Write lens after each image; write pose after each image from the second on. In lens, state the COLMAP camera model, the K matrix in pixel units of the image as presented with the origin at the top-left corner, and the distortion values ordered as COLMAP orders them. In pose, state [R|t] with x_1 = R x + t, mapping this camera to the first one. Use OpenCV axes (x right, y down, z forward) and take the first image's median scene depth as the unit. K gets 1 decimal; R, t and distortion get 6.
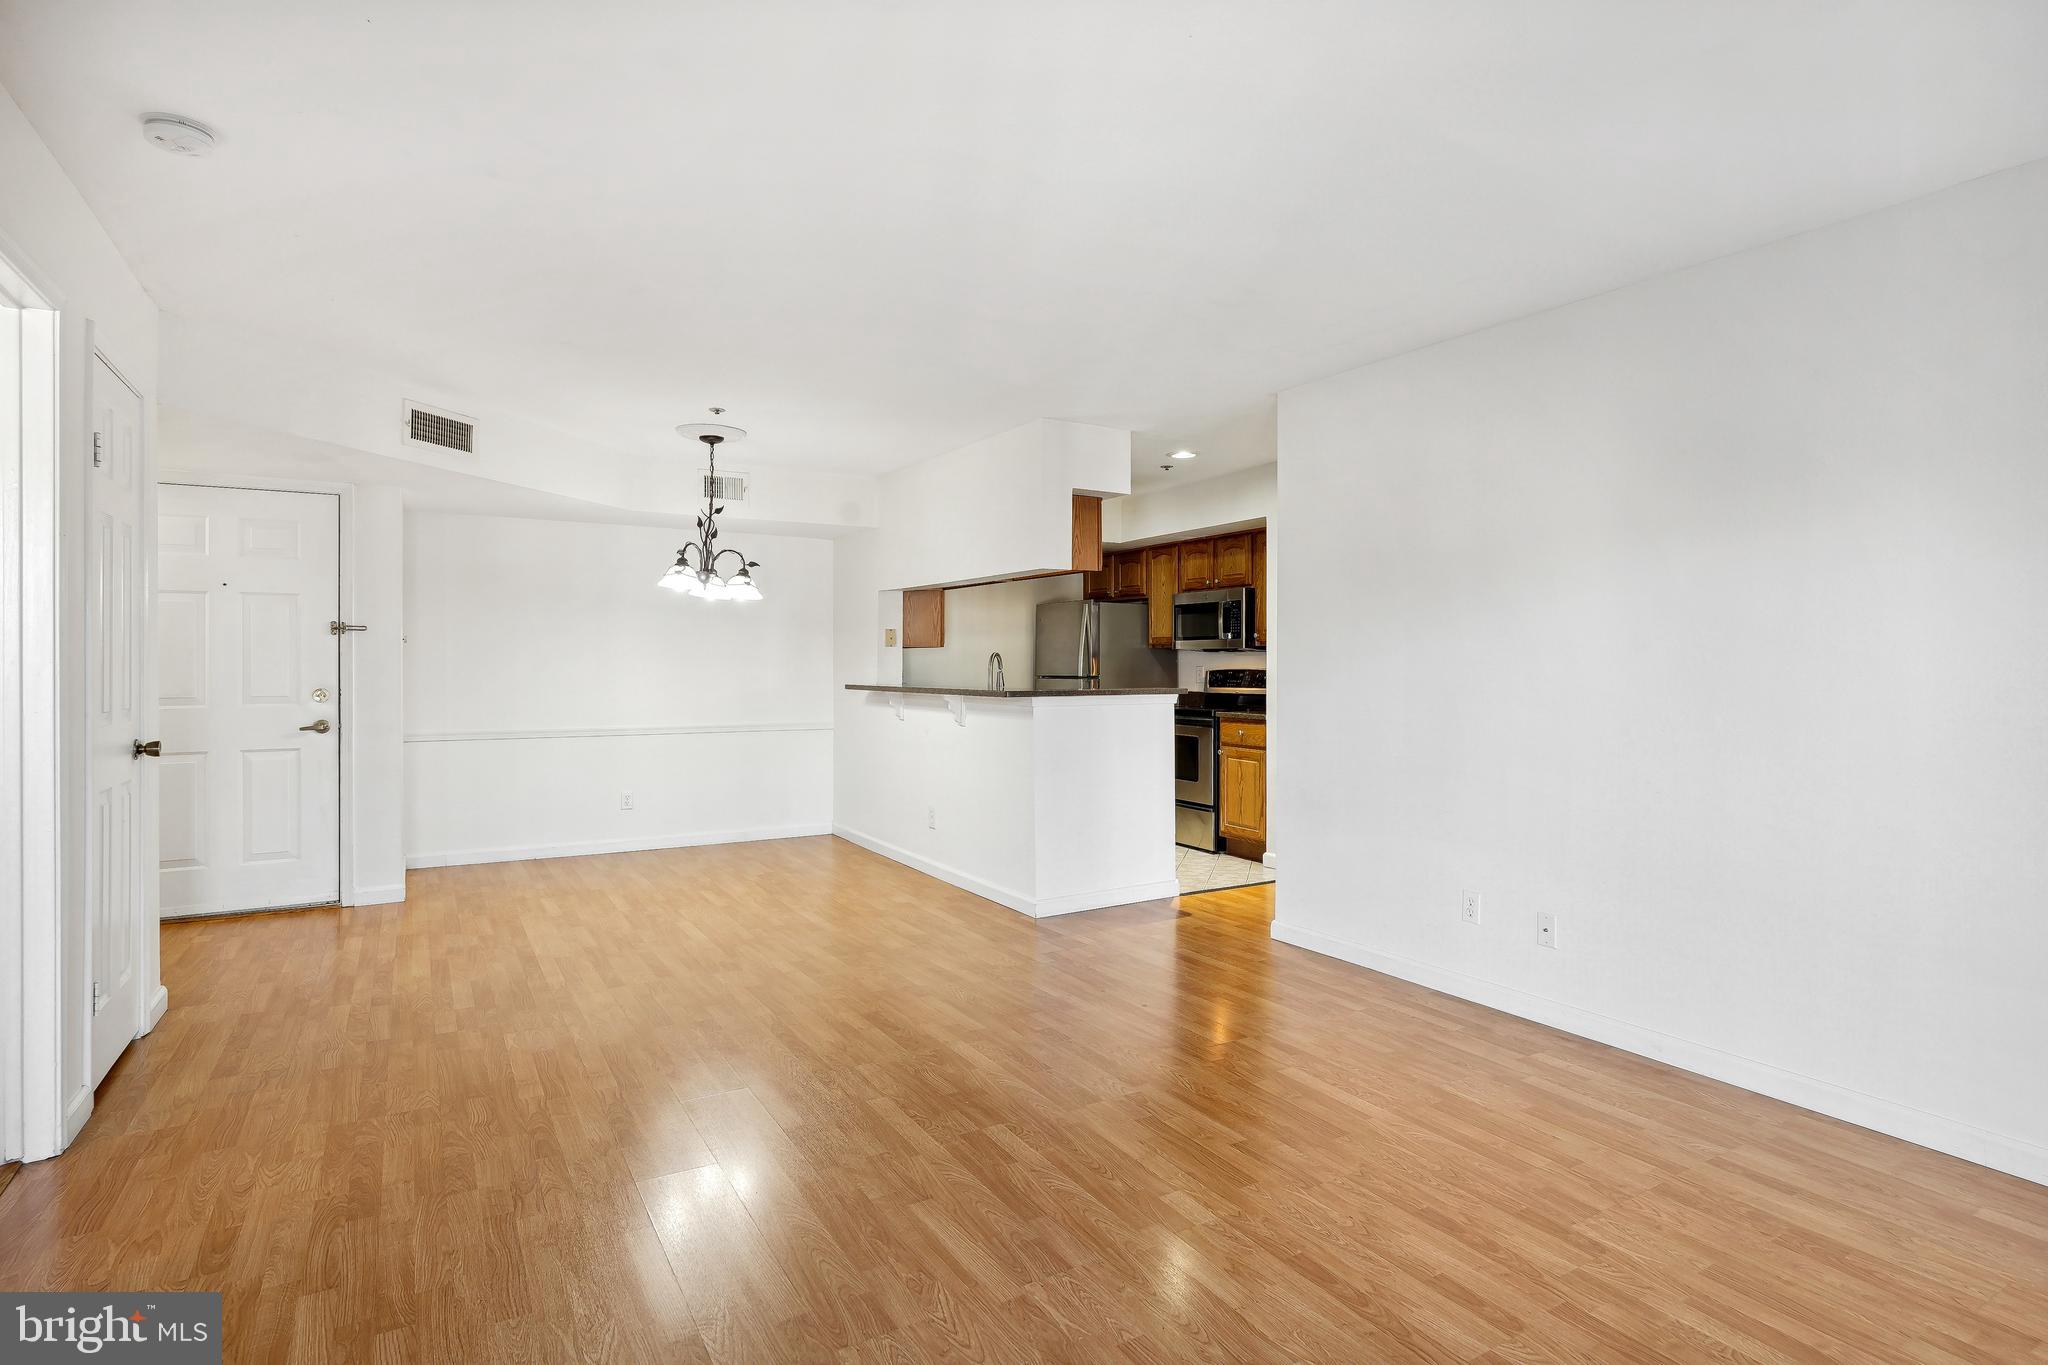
lens RADIAL K [[1041.1, 0, 1024.0], [0, 1041.1, 682.5], [0, 0, 1]] dist [-0.003552, -0.000729]
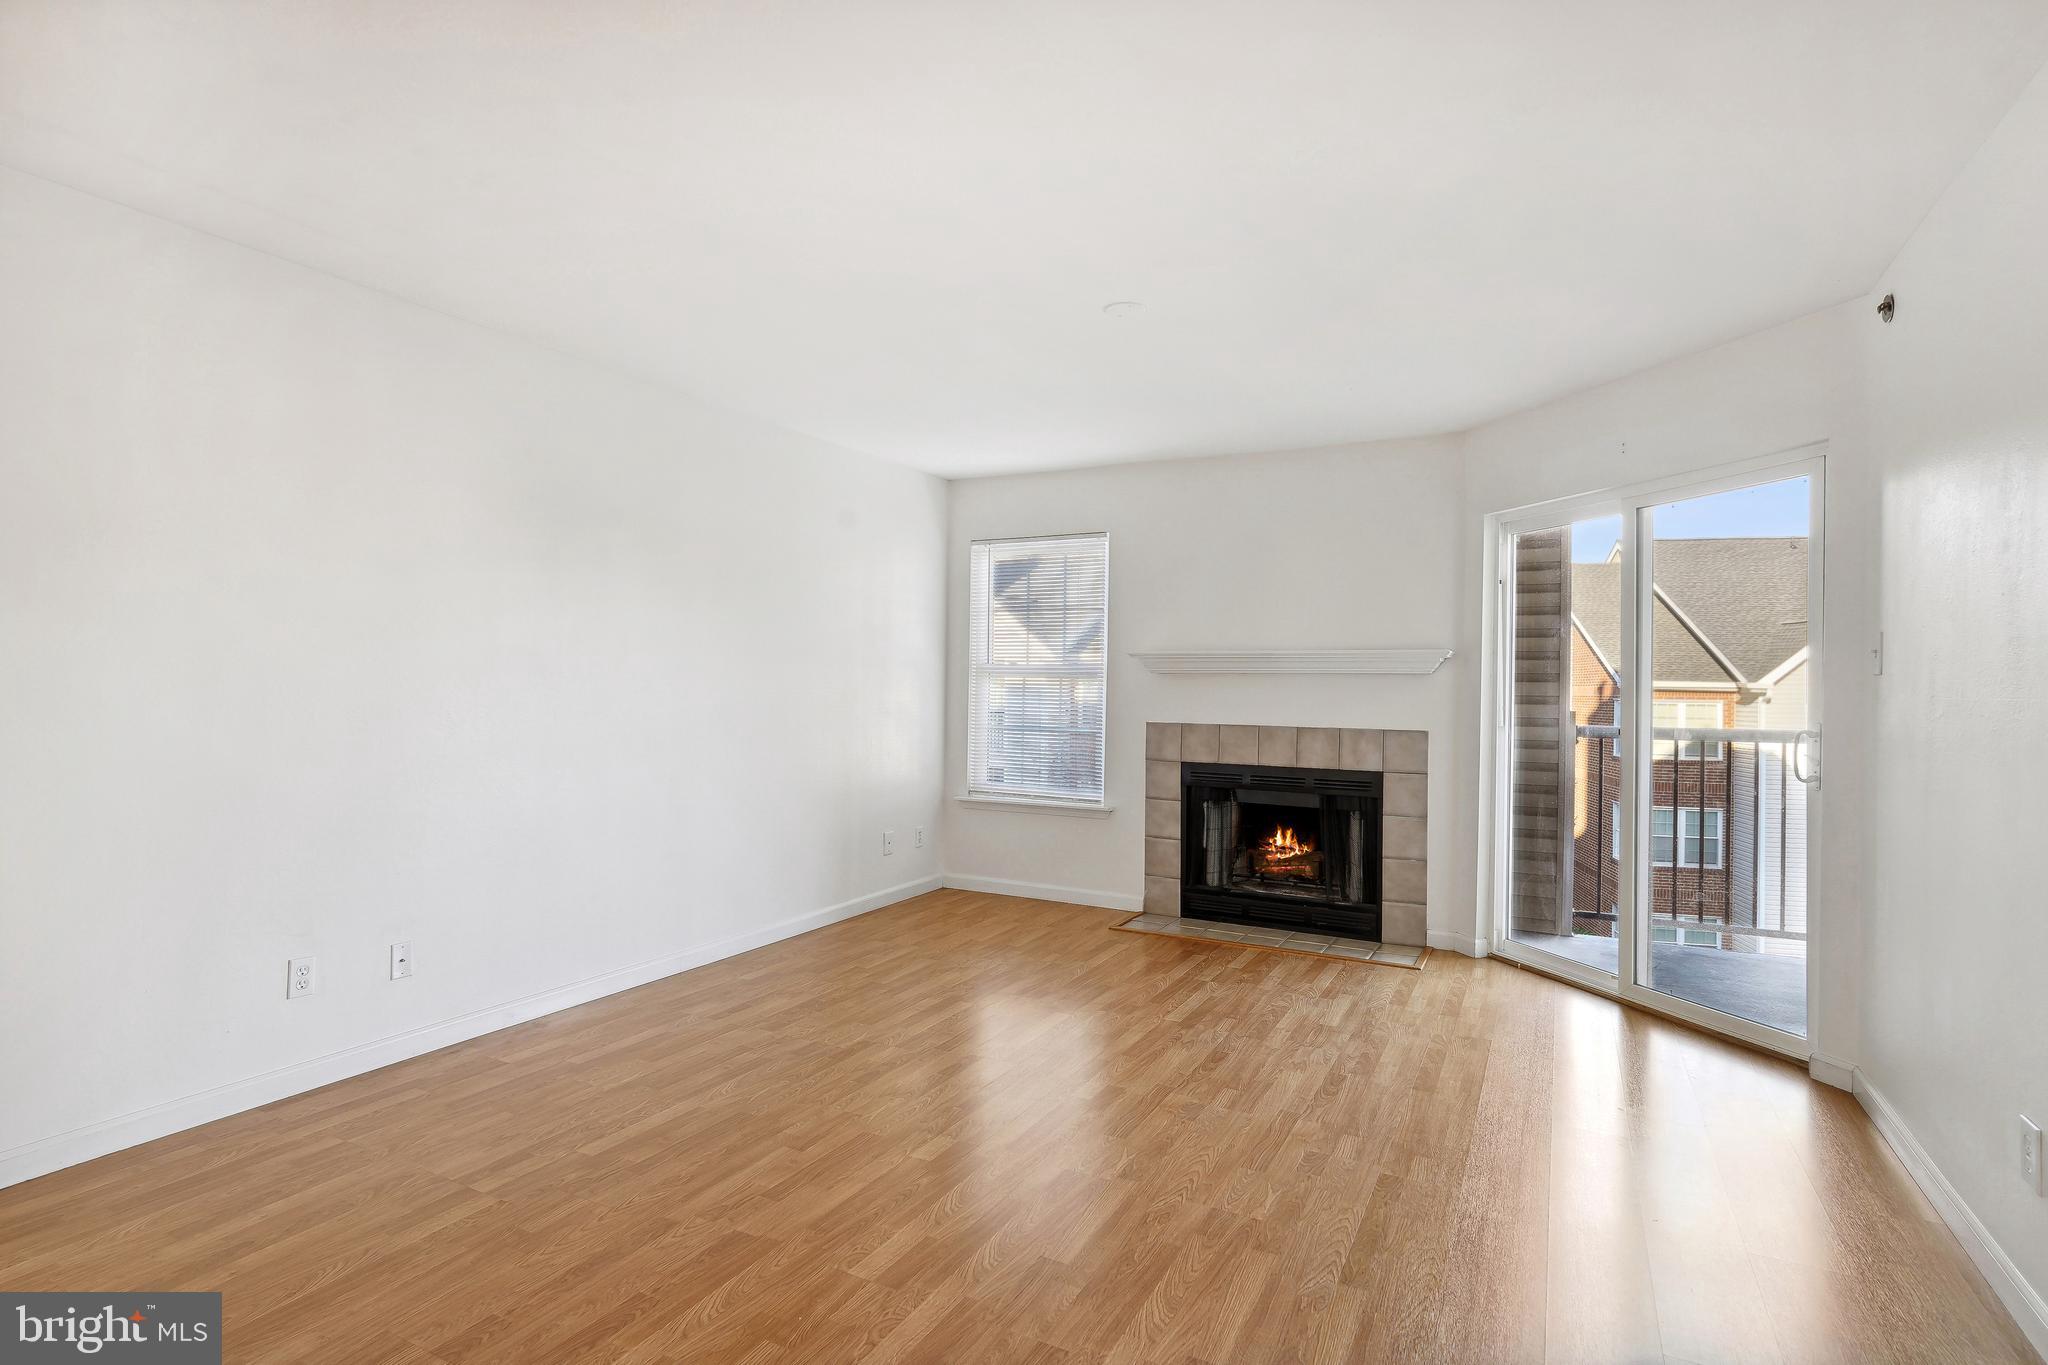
lens RADIAL K [[1023.1, 0, 1024.0], [0, 1023.1, 682.5], [0, 0, 1]] dist [-0.005707, -0.000184]
pose [[-0.520761, -0.006490, 0.853678, -0.386071], [0.005400, 0.999926, 0.010896, -0.013176], [-0.853685, 0.010284, -0.520687, 0.667658]]
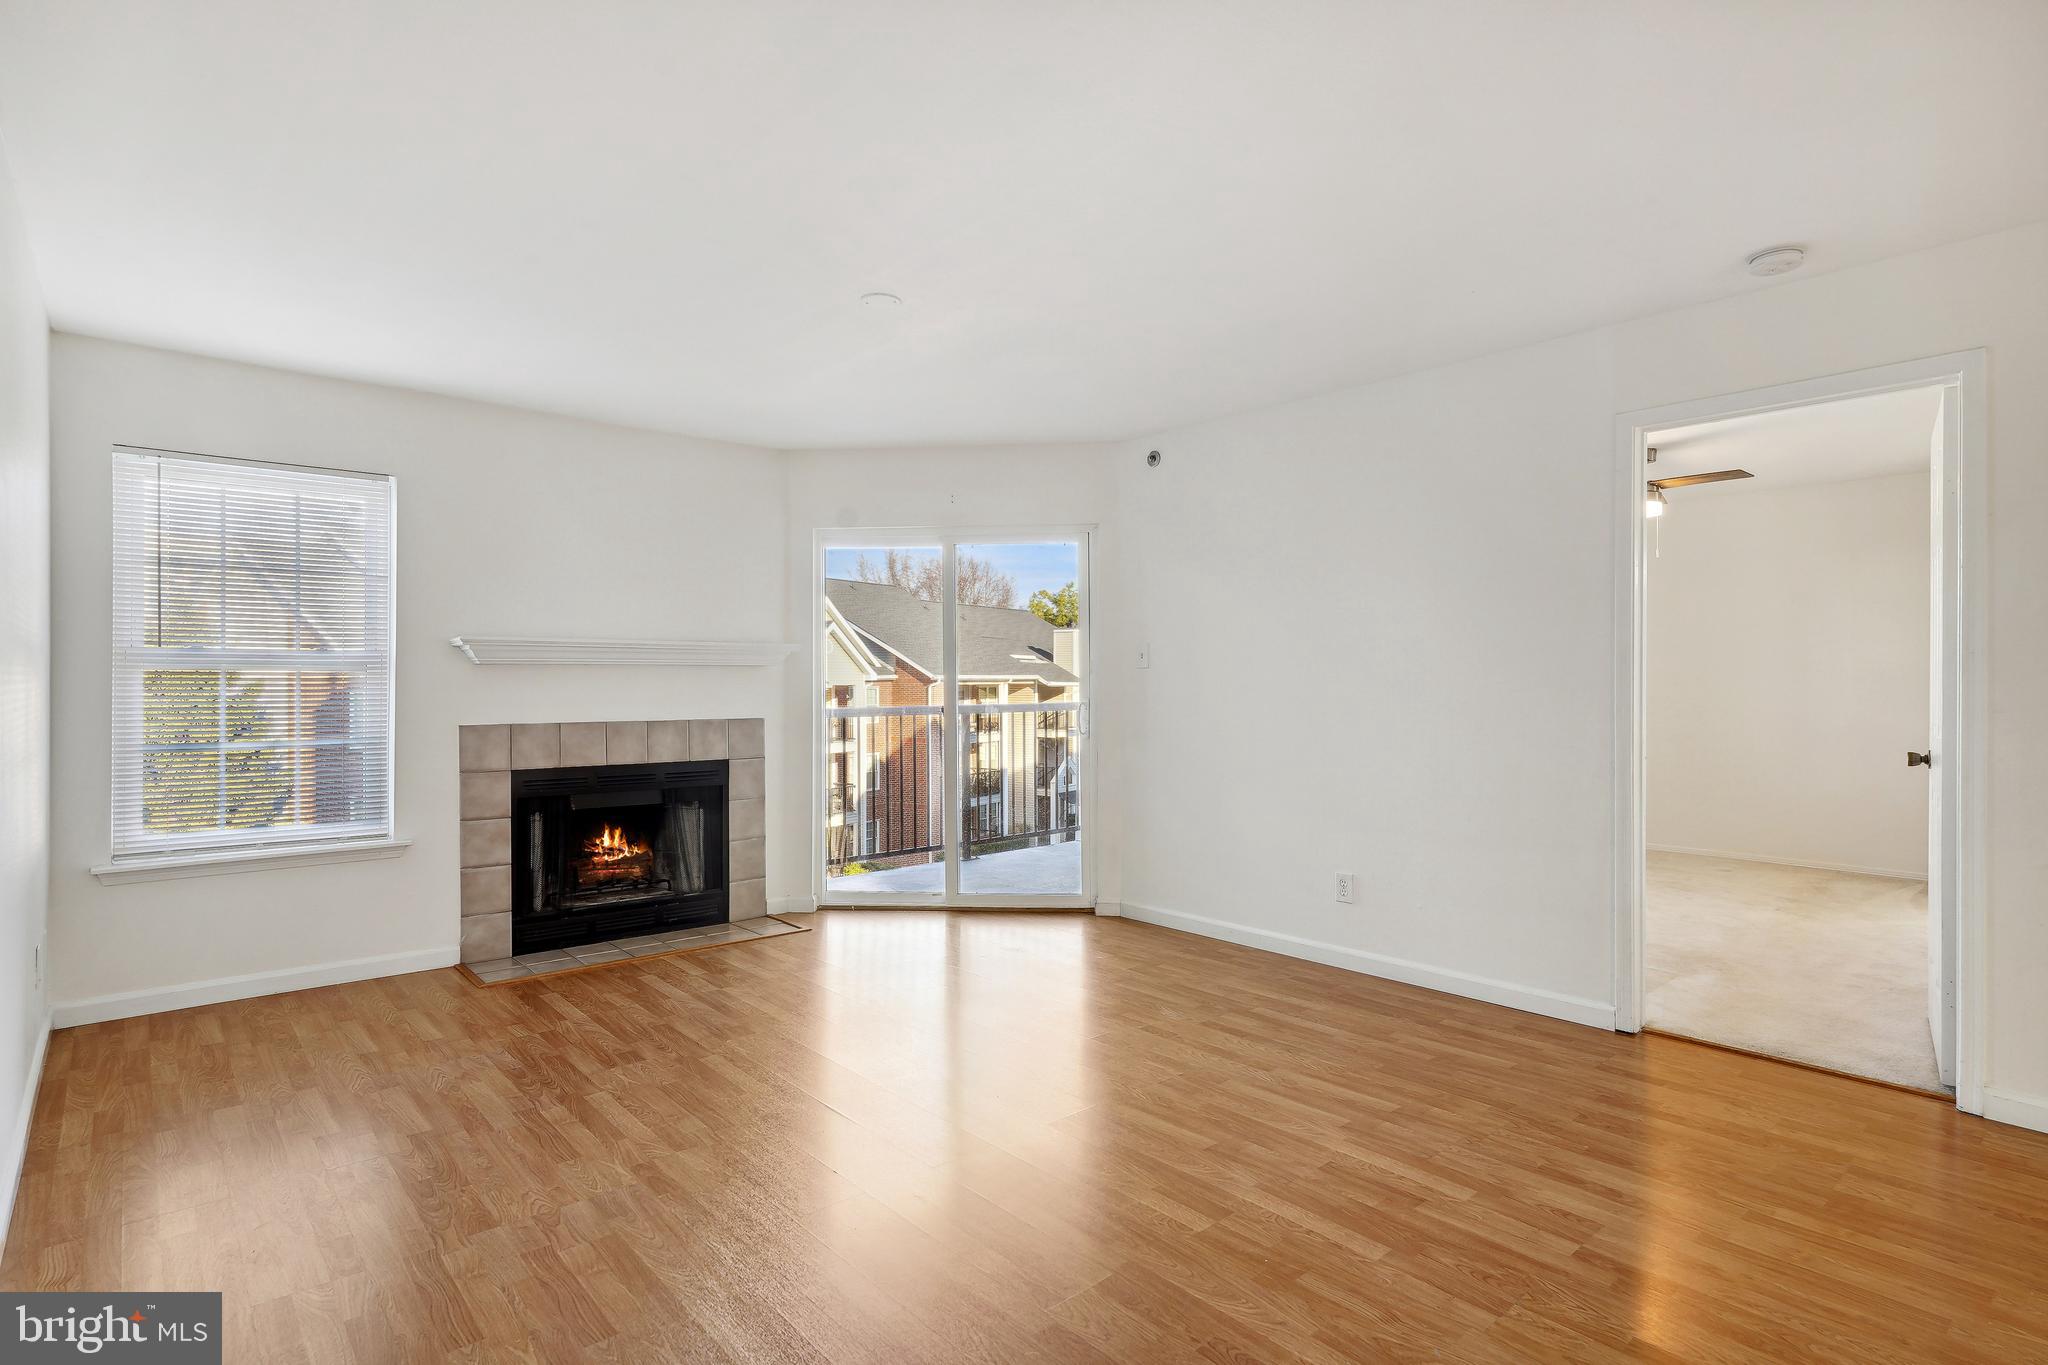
lens RADIAL K [[1041.1, 0, 1024.0], [0, 1041.1, 682.5], [0, 0, 1]] dist [-0.003552, -0.000729]
pose [[-0.983333, -0.000925, -0.181810, 0.139241], [-0.004849, 0.999765, 0.021141, -0.015492], [0.181747, 0.021670, -0.983106, 0.927936]]
